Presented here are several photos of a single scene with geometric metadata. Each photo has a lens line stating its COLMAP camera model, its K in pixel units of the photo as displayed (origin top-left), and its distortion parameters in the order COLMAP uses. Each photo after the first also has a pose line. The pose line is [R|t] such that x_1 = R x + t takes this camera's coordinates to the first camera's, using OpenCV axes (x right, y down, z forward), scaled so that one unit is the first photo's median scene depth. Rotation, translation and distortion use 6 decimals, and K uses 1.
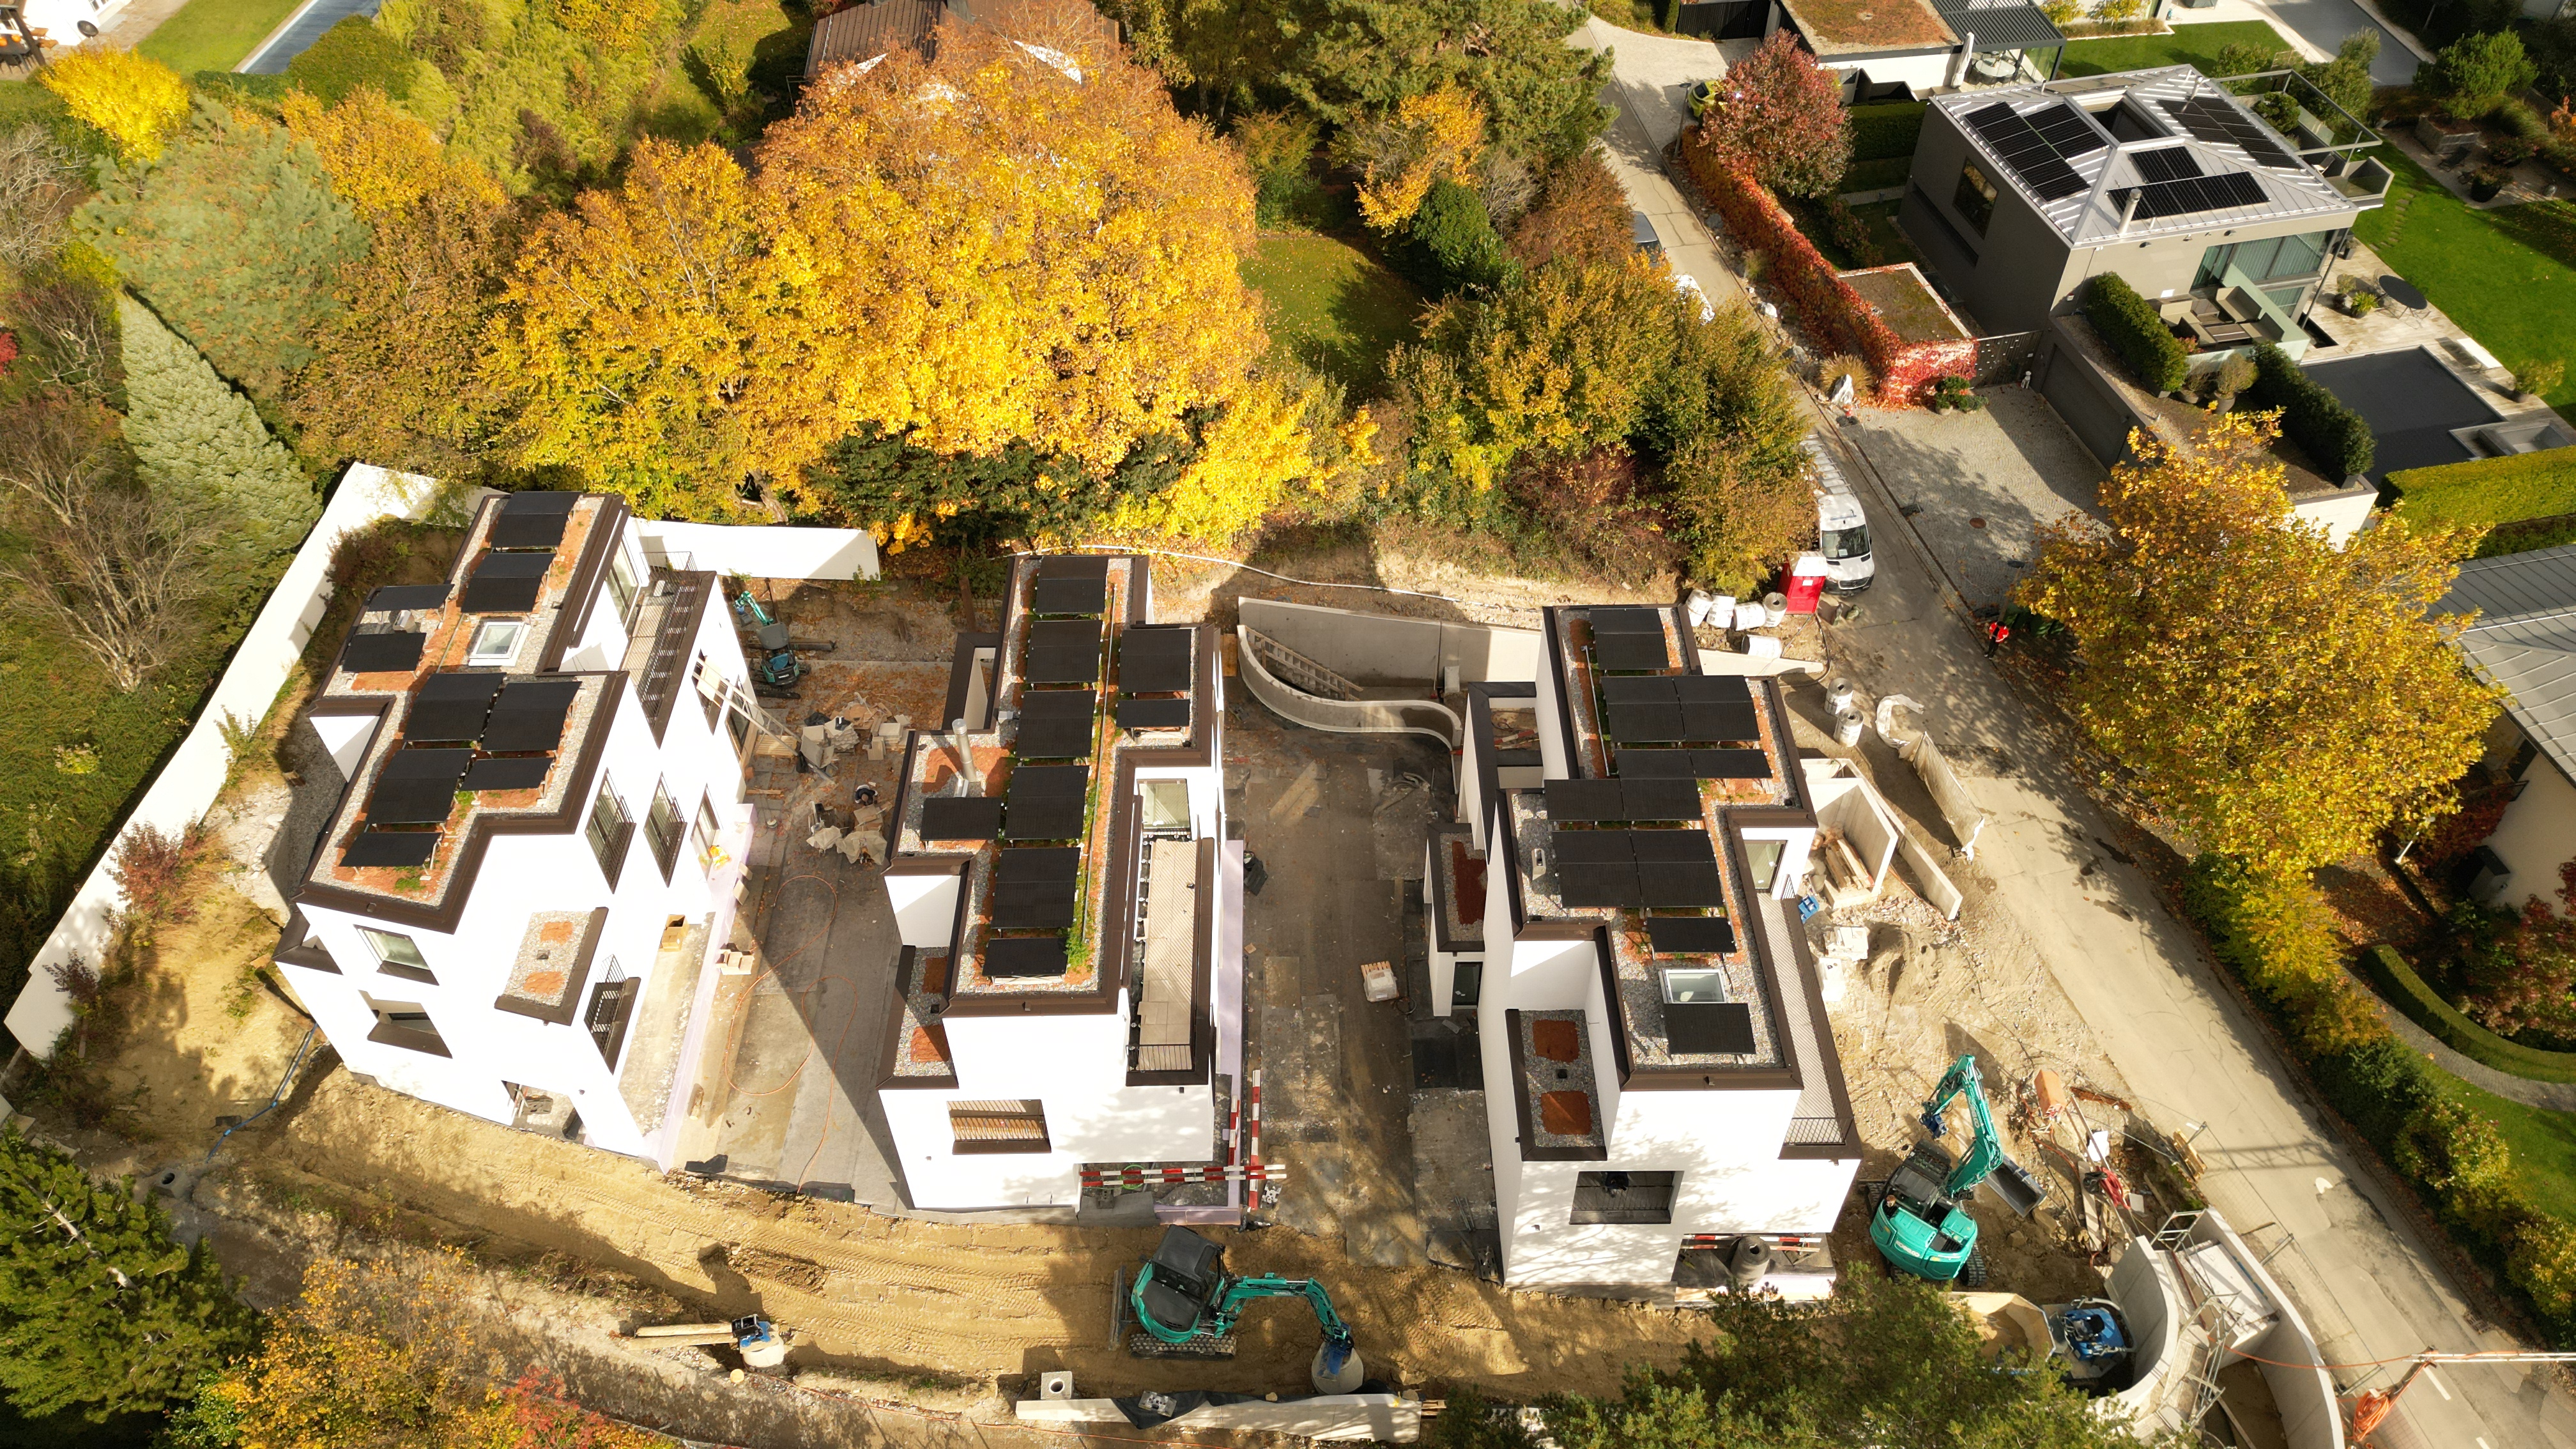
lens RADIAL K [[1783.1, 0, 1282.5], [0, 1783.1, 730.1], [0, 0, 1]] dist [0.077882, -0.078848]
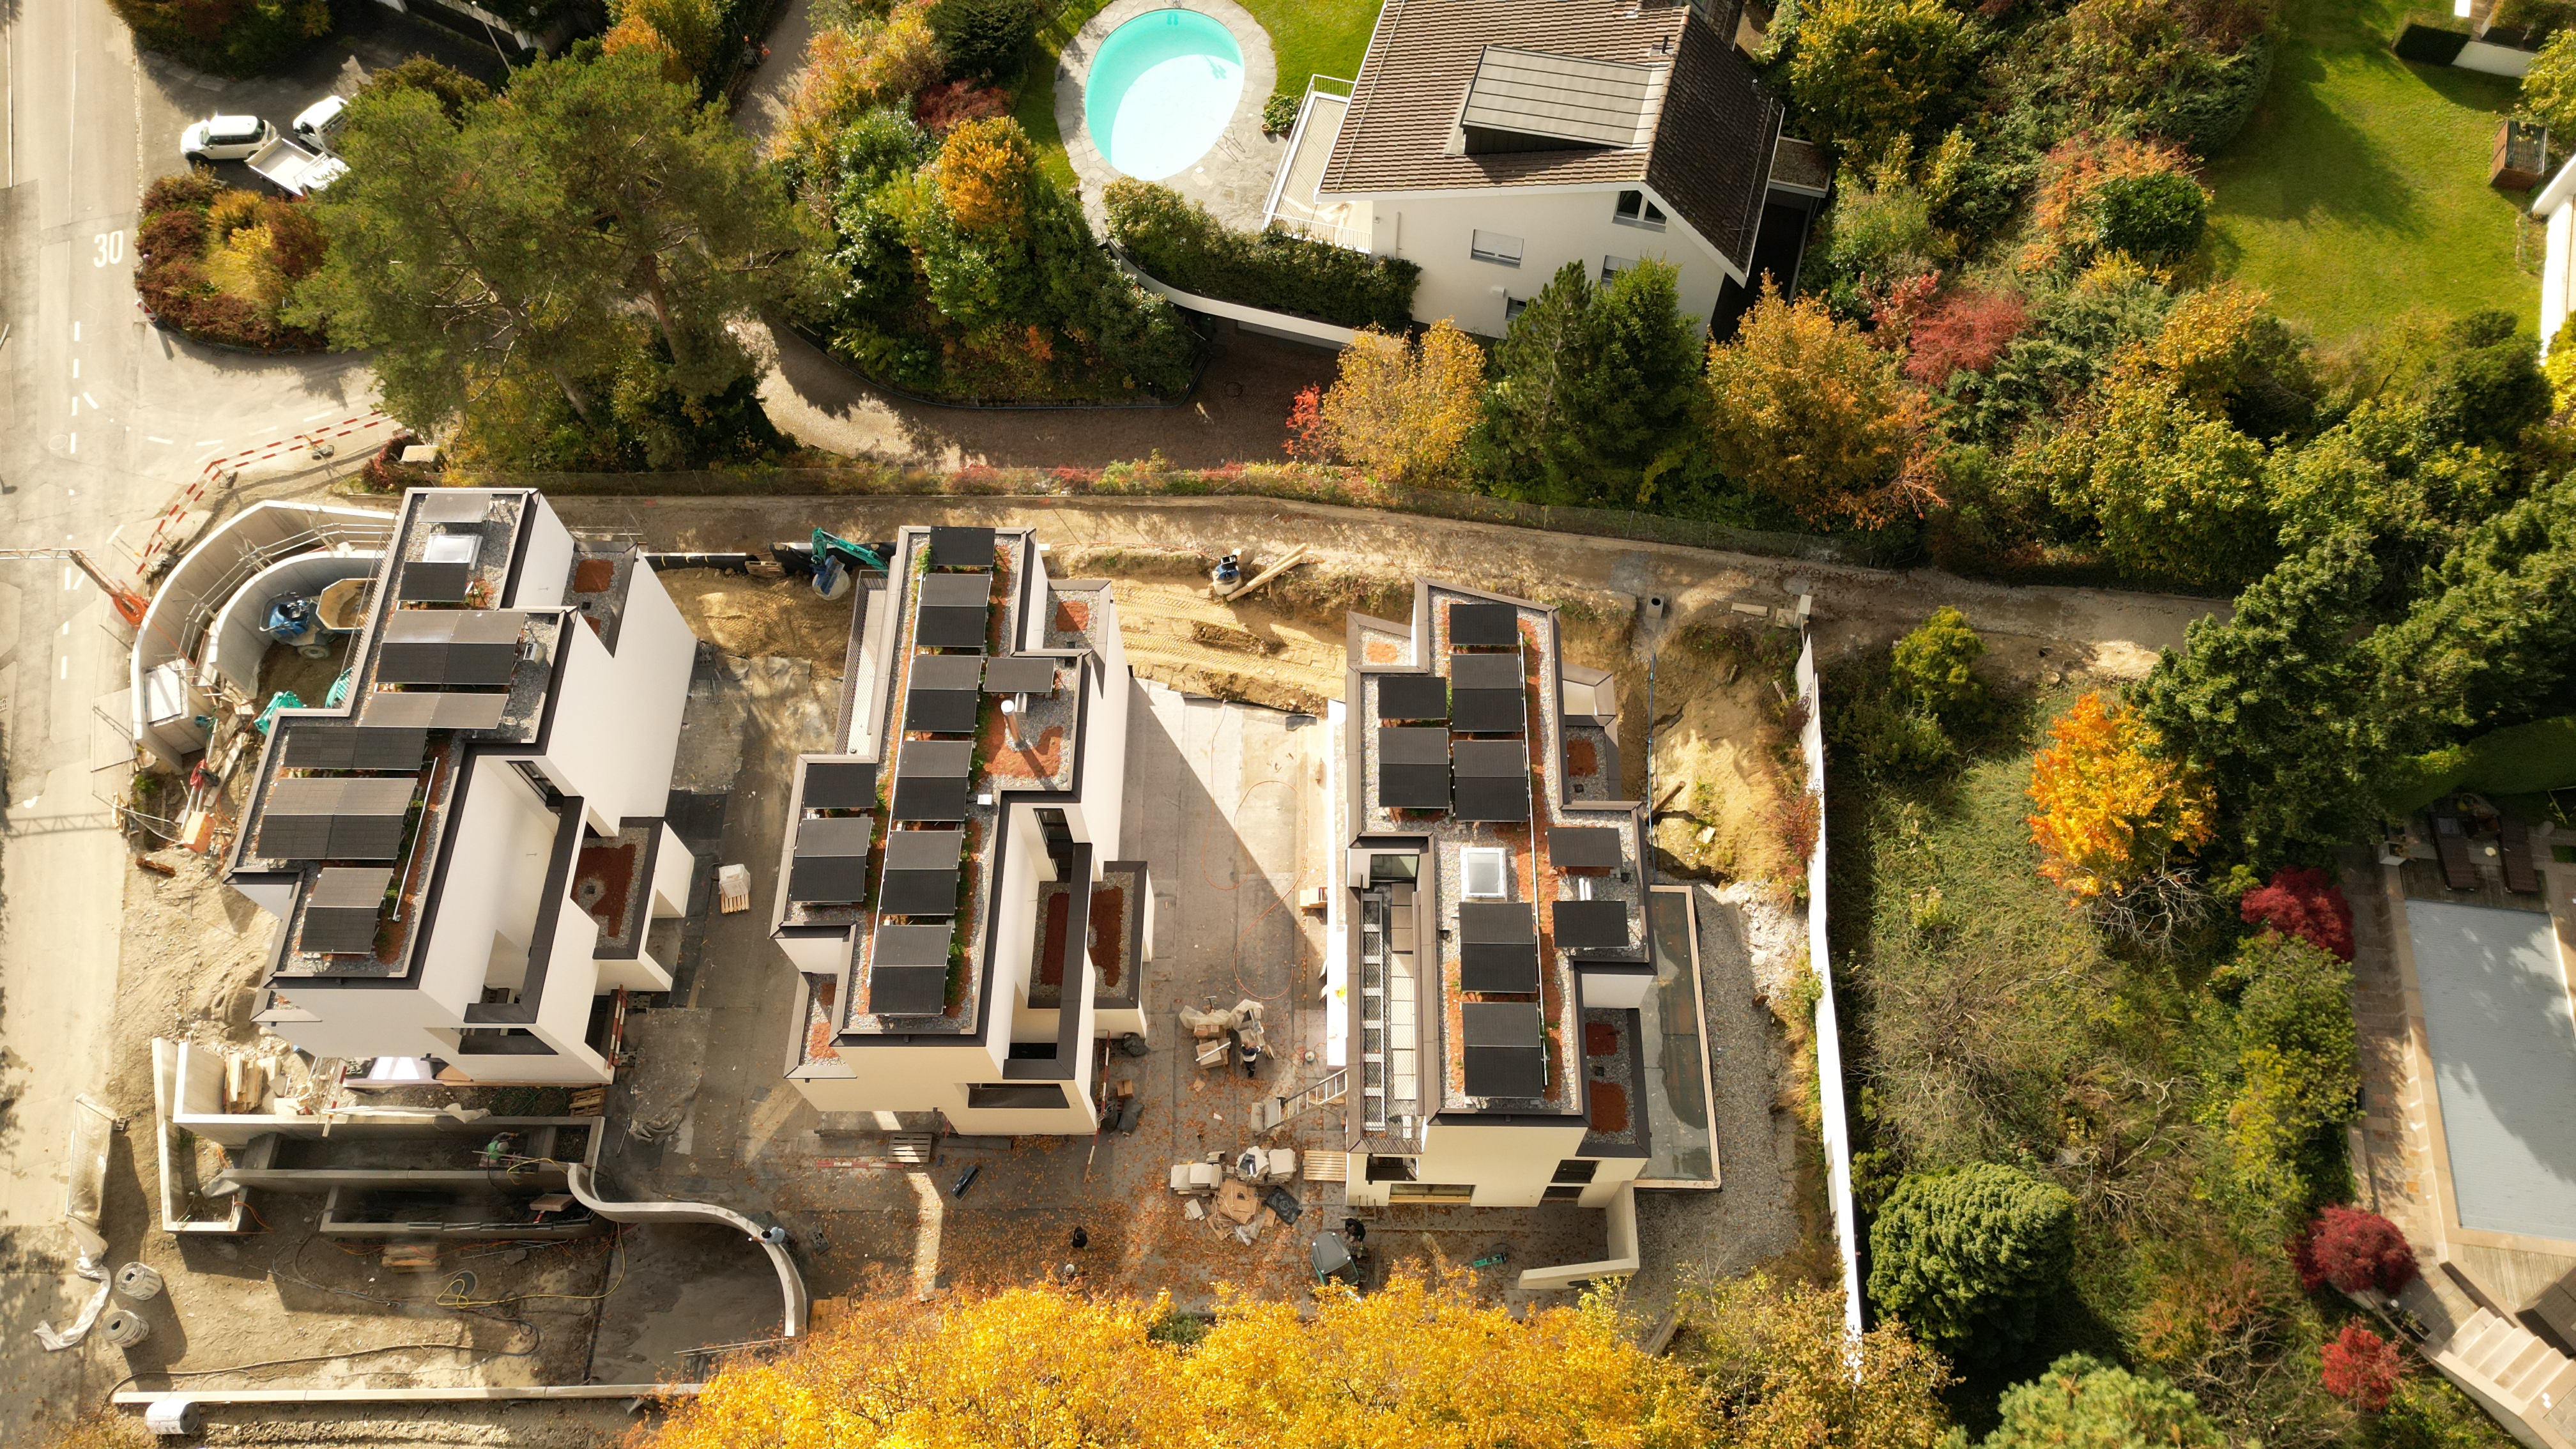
lens RADIAL K [[1783.1, 0, 1285.4], [0, 1783.1, 711.6], [0, 0, 1]] dist [0.077882, -0.078848]
pose [[-0.999188, -0.003410, 0.040158, -0.342539], [0.038992, -0.333823, 0.941829, -0.888233], [0.010194, 0.942630, 0.333684, 0.551464]]
